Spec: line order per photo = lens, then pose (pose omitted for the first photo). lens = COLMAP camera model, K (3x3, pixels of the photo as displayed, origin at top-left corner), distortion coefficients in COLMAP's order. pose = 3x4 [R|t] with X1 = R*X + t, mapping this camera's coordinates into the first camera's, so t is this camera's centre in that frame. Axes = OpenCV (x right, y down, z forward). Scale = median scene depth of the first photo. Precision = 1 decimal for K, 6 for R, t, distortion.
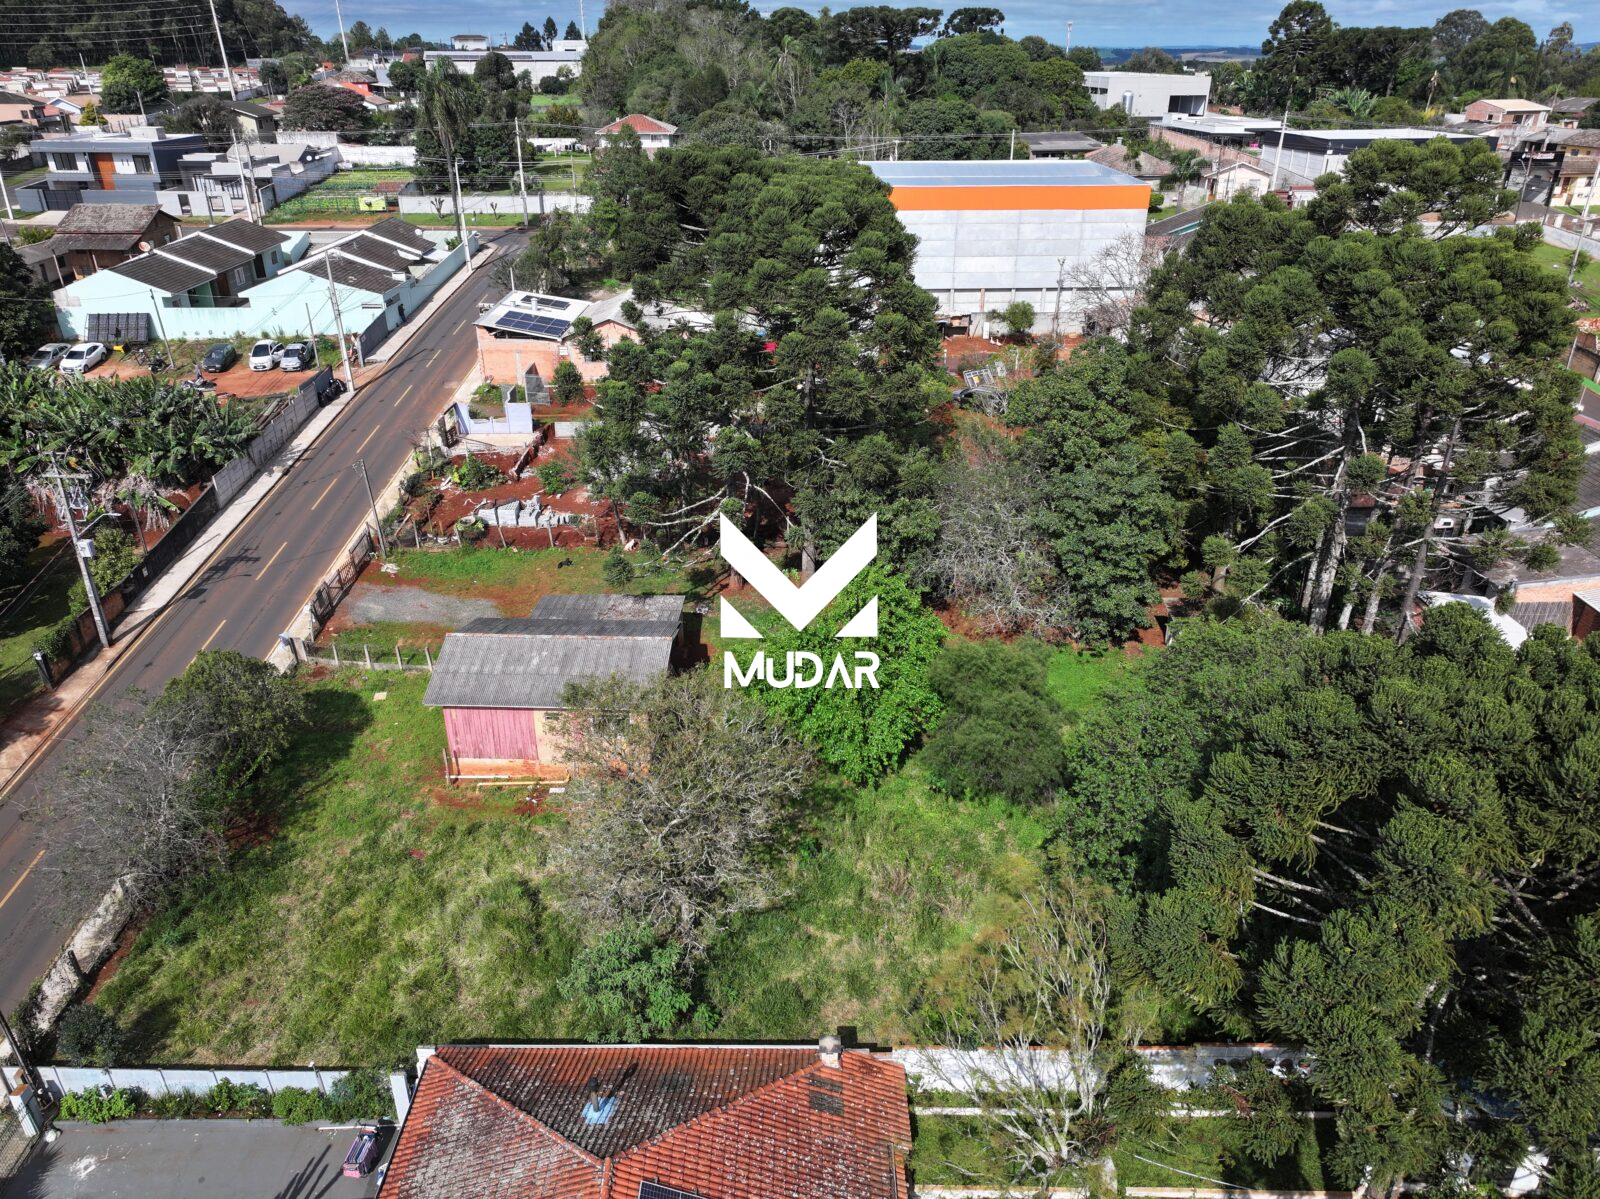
lens RADIAL K [[1130.7, 0, 801.7], [0, 1130.7, 595.8], [0, 0, 1]] dist [-0.003517, 0.021453]
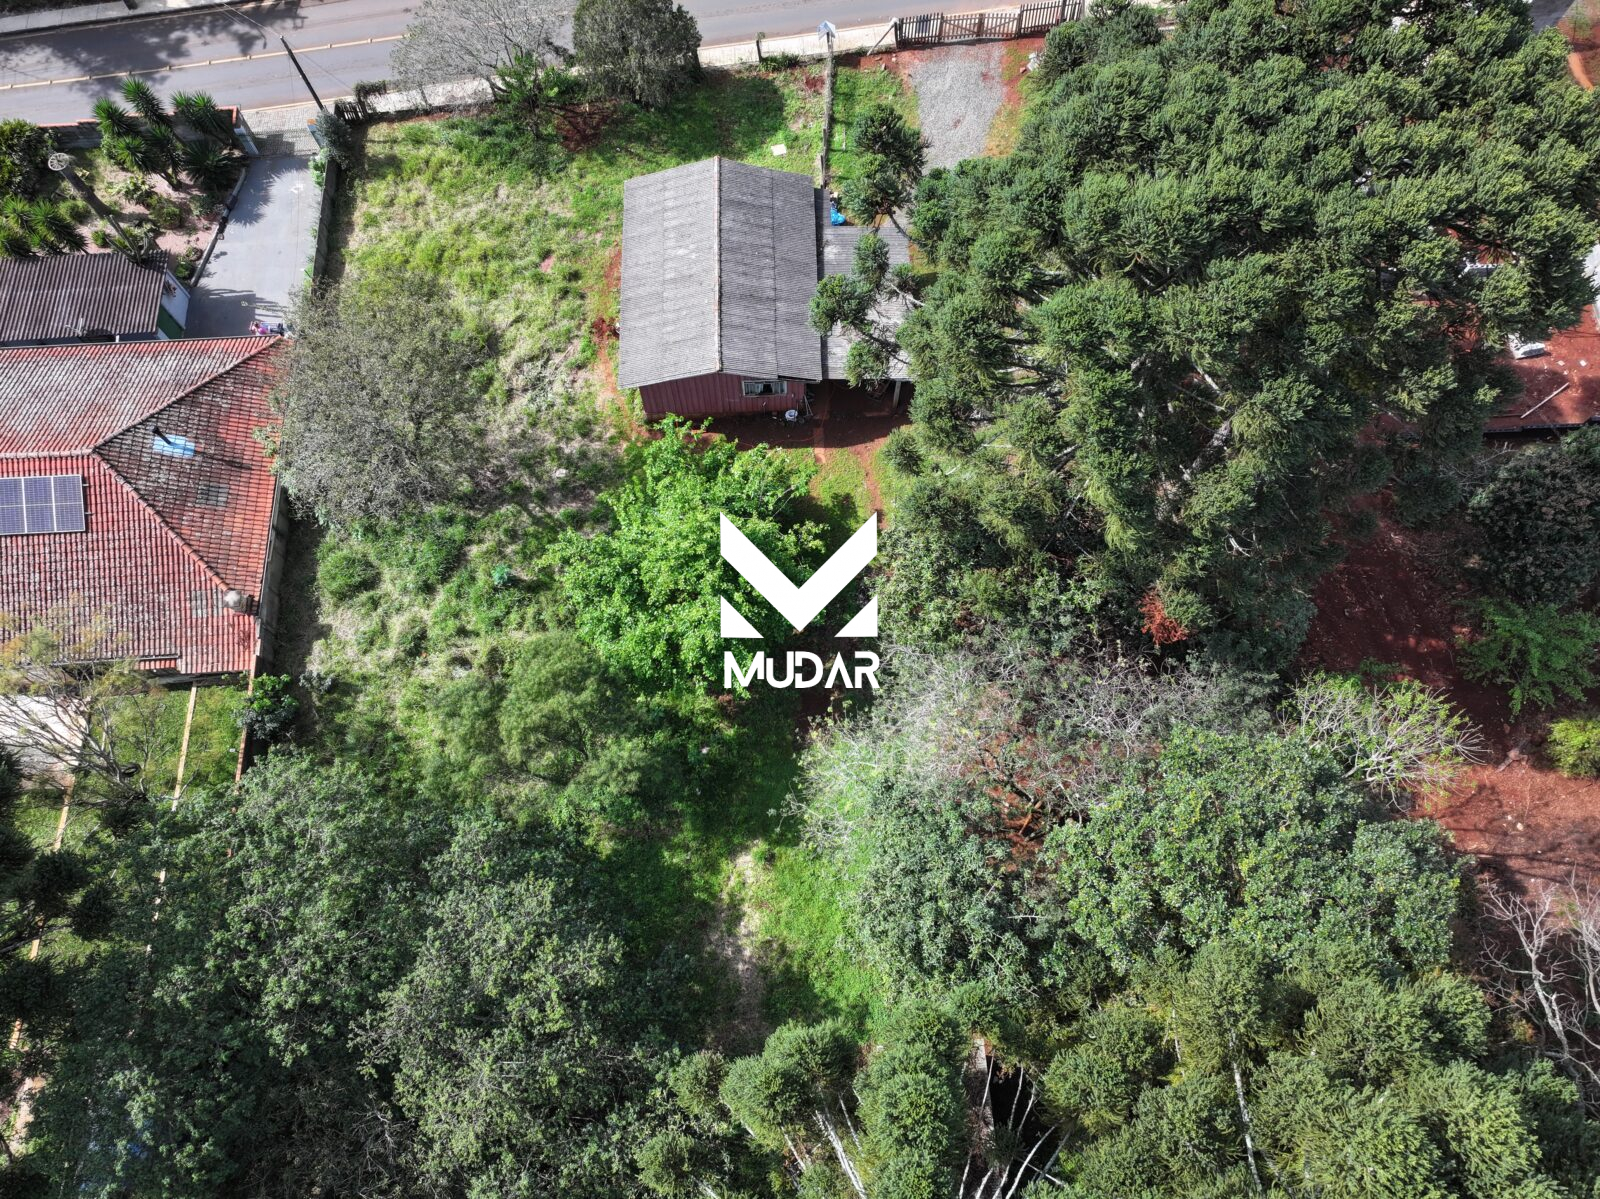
lens RADIAL K [[1124.0, 0, 800.0], [0, 1124.0, 599.5], [0, 0, 1]] dist [-0.006214, 0.023252]
pose [[0.063656, 0.931921, -0.357031, 0.294875], [-0.438615, 0.347477, 0.828780, -0.526671], [0.896418, 0.103842, 0.430874, 0.593918]]
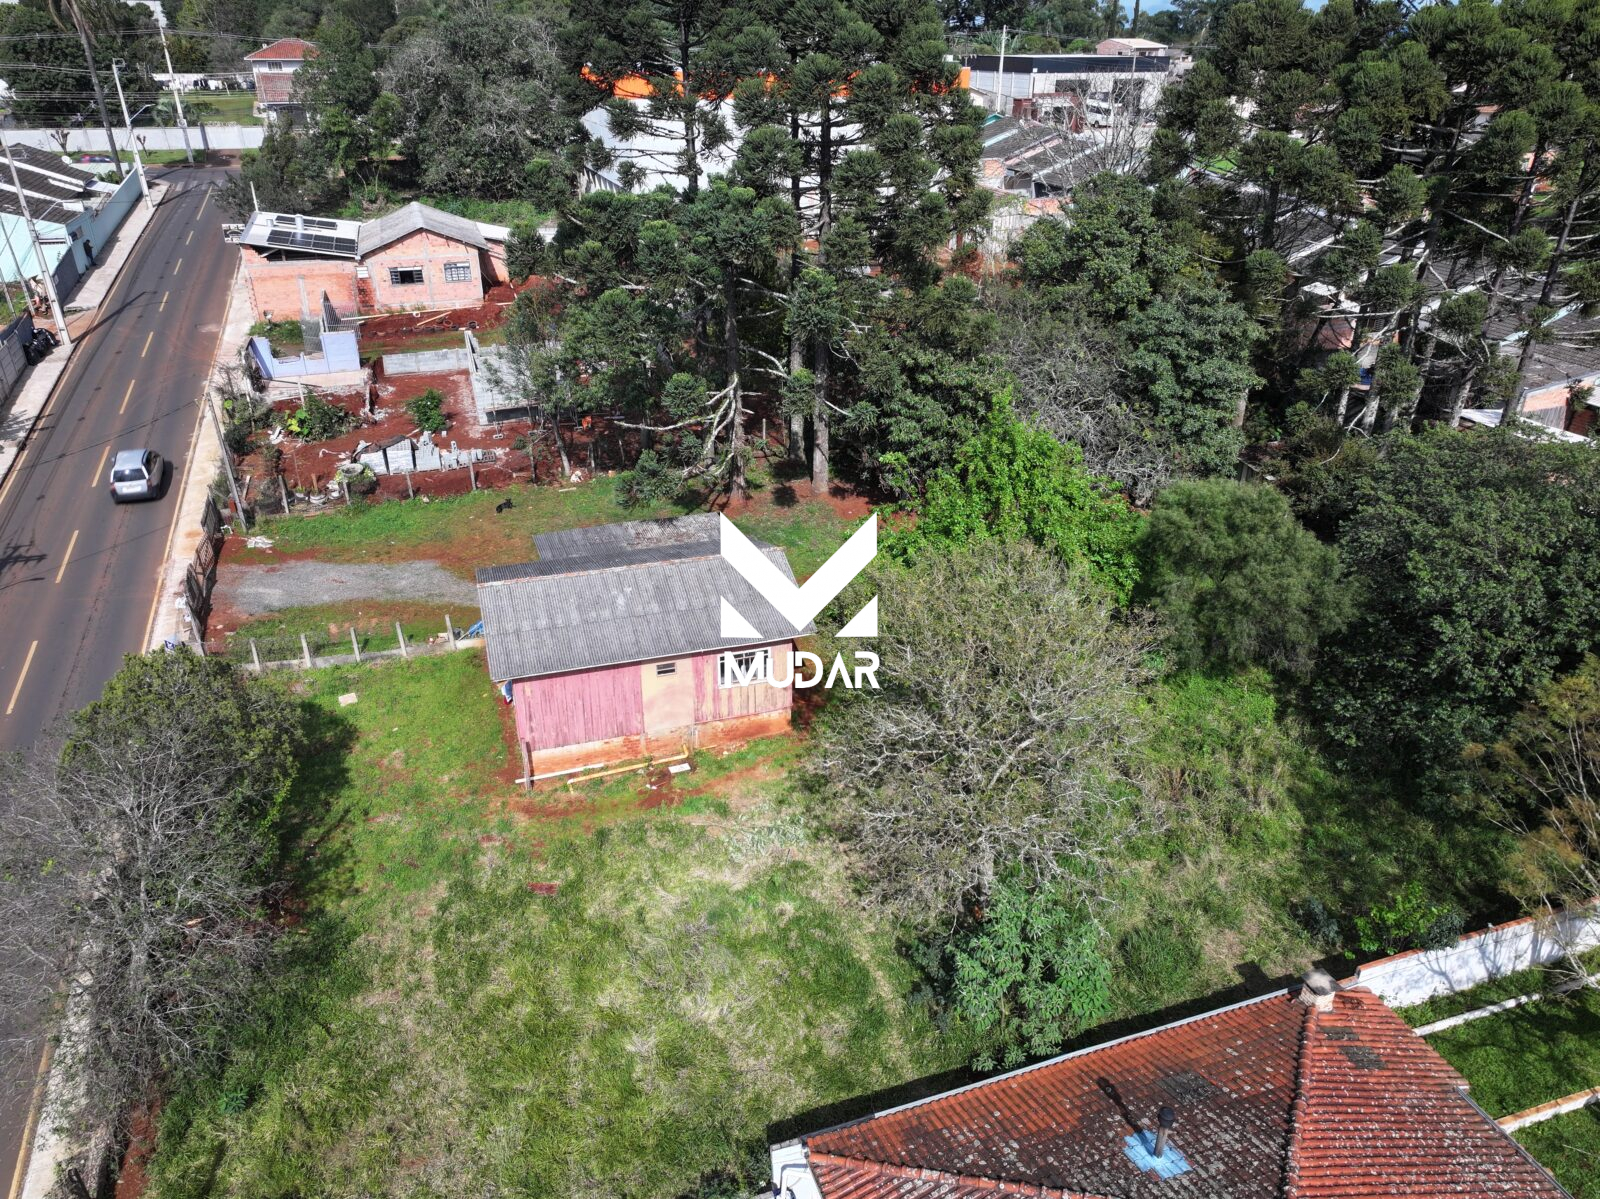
lens RADIAL K [[1128.1, 0, 801.9], [0, 1128.1, 599.8], [0, 0, 1]] dist [0.001129, 0.012516]
pose [[0.942997, -0.148306, 0.297930, -0.281203], [0.143626, 0.988915, 0.037669, 0.038159], [-0.300214, 0.007269, 0.953844, 0.222401]]
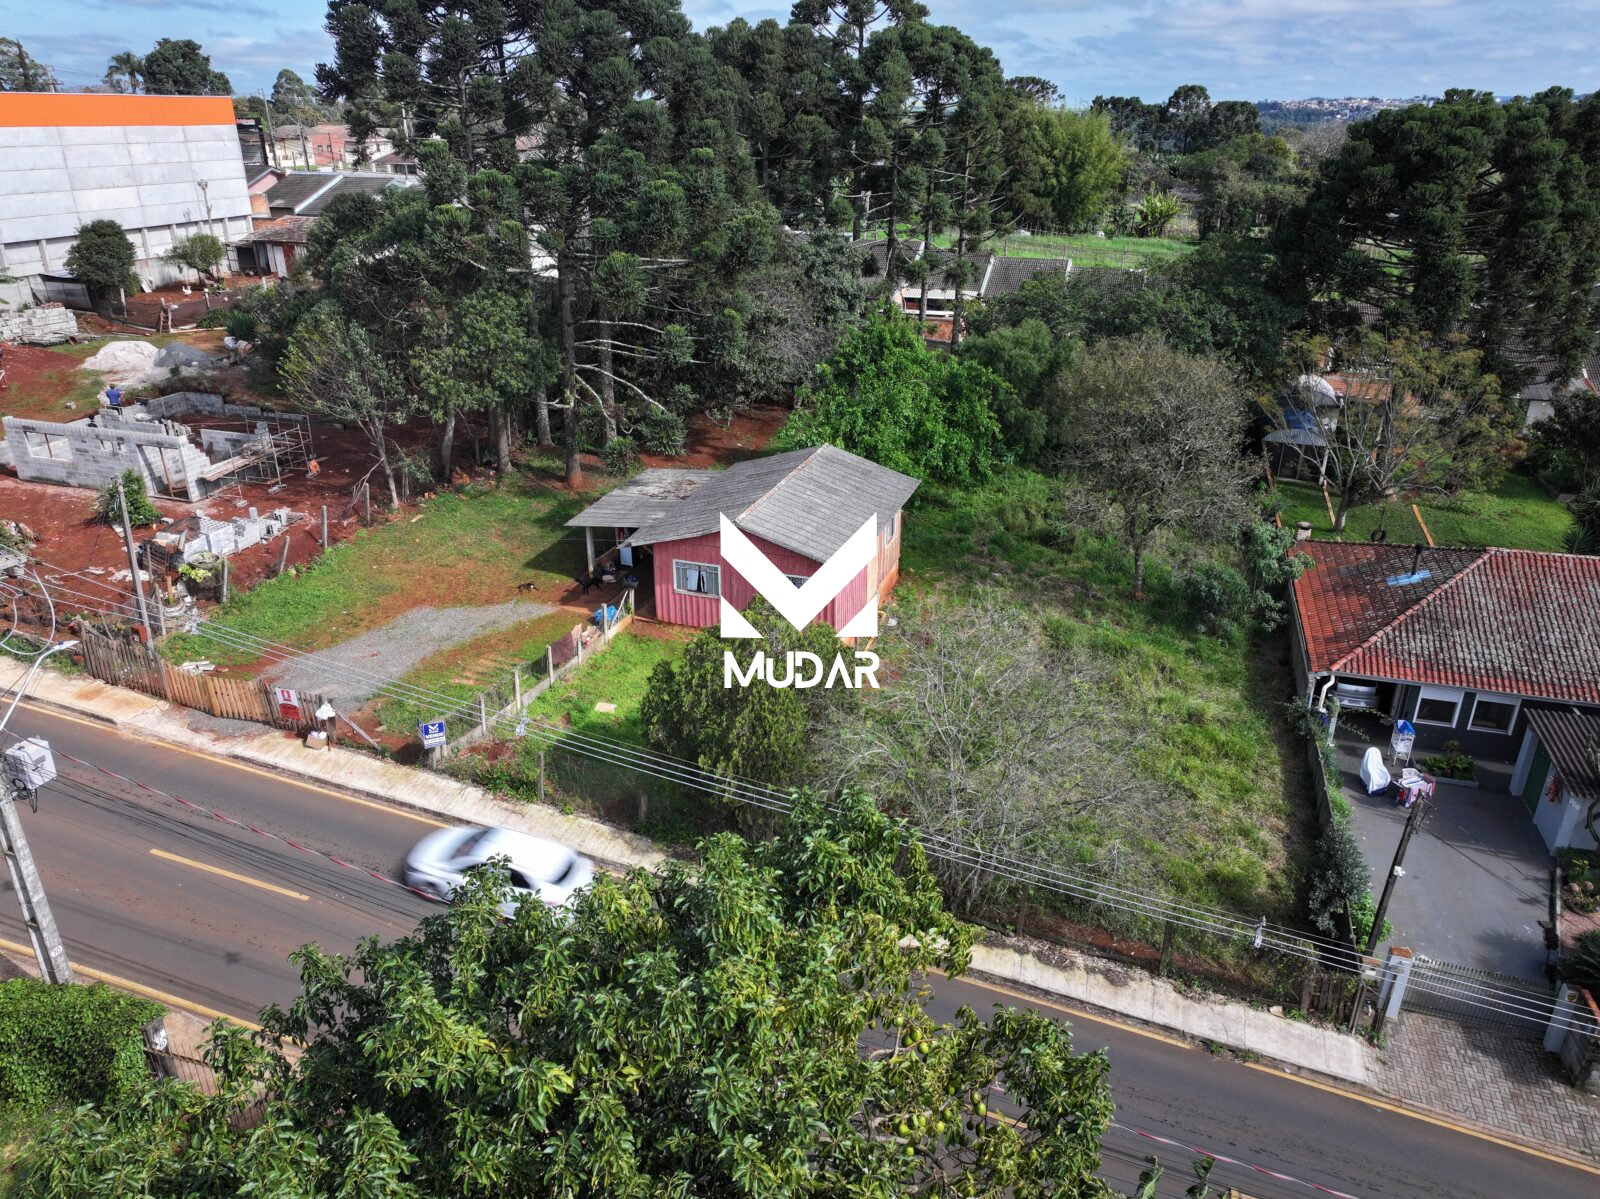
lens RADIAL K [[1130.7, 0, 801.7], [0, 1130.7, 595.8], [0, 0, 1]] dist [-0.003517, 0.021453]
pose [[0.289012, -0.383099, 0.877330, -0.808849], [0.420038, 0.874260, 0.243388, -0.070558], [-0.860256, 0.298169, 0.413588, 0.568333]]
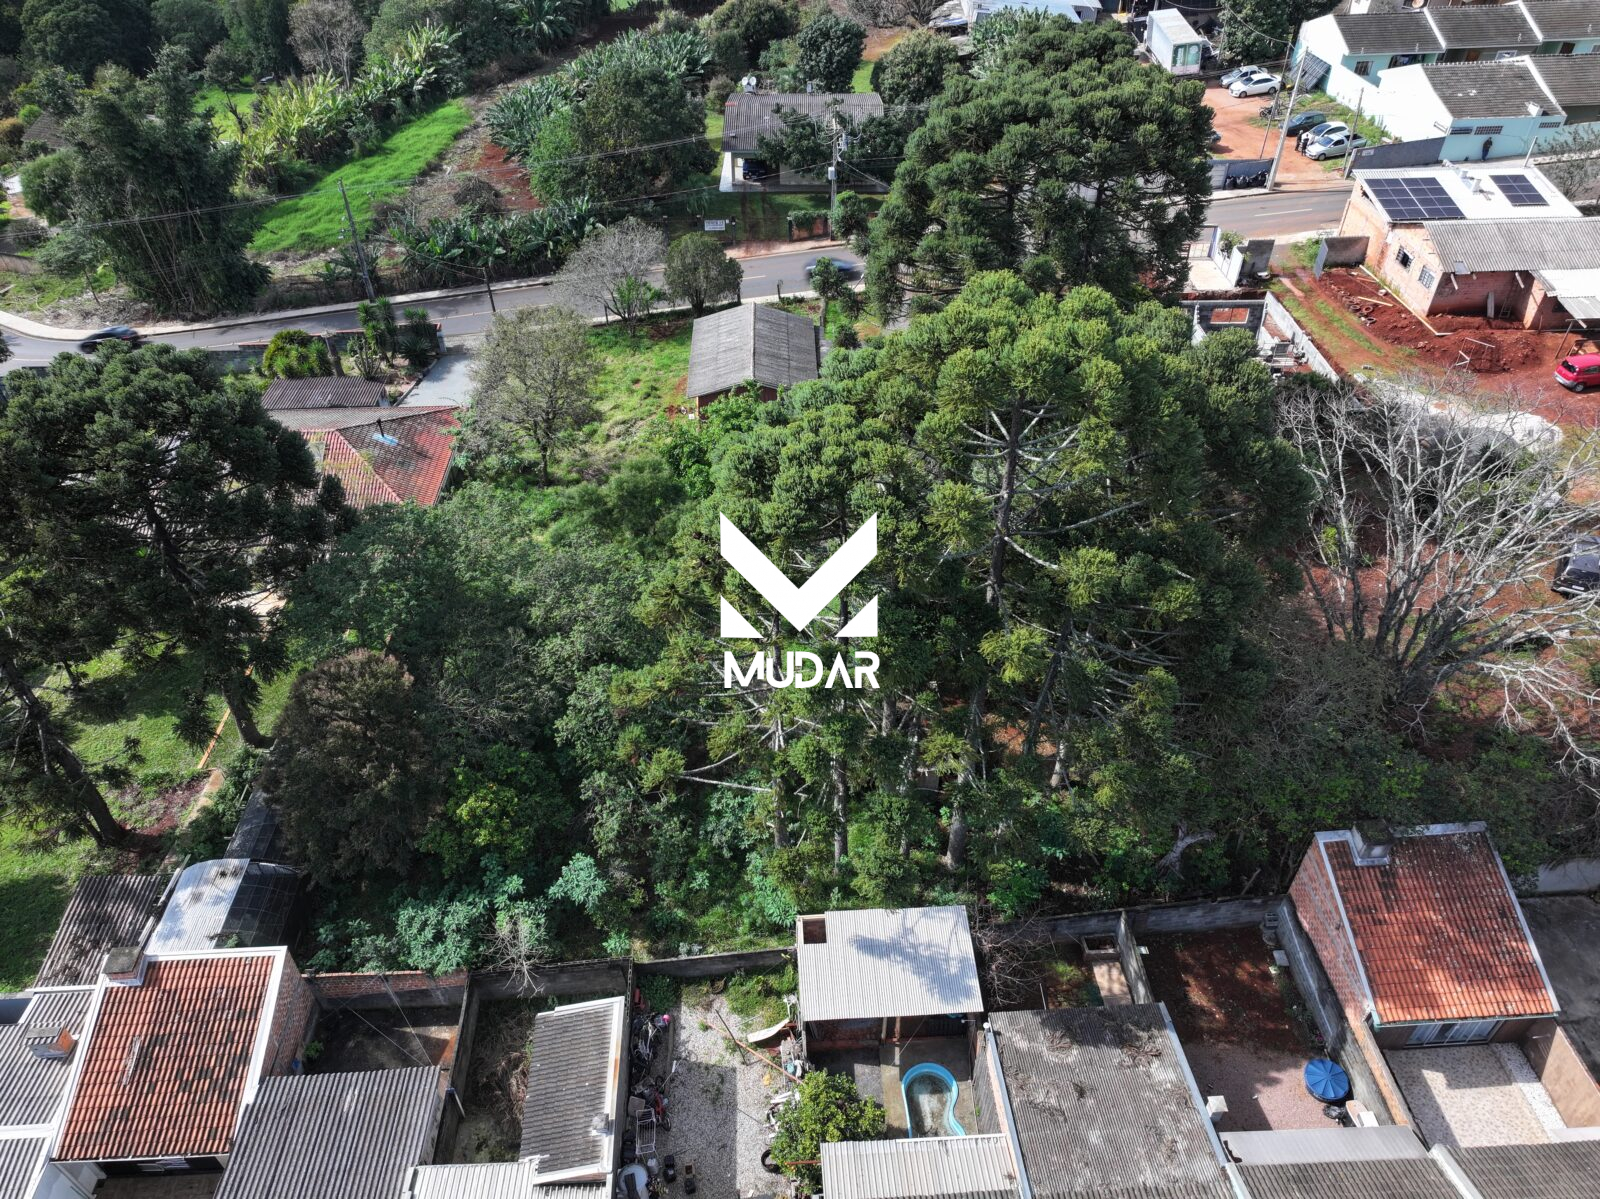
lens RADIAL K [[1128.1, 0, 801.9], [0, 1128.1, 599.8], [0, 0, 1]] dist [0.001129, 0.012516]
pose [[0.061015, 0.645796, -0.761068, 0.888765], [-0.441252, 0.701387, 0.559779, -0.457139], [0.895307, 0.301667, 0.327754, 0.583373]]
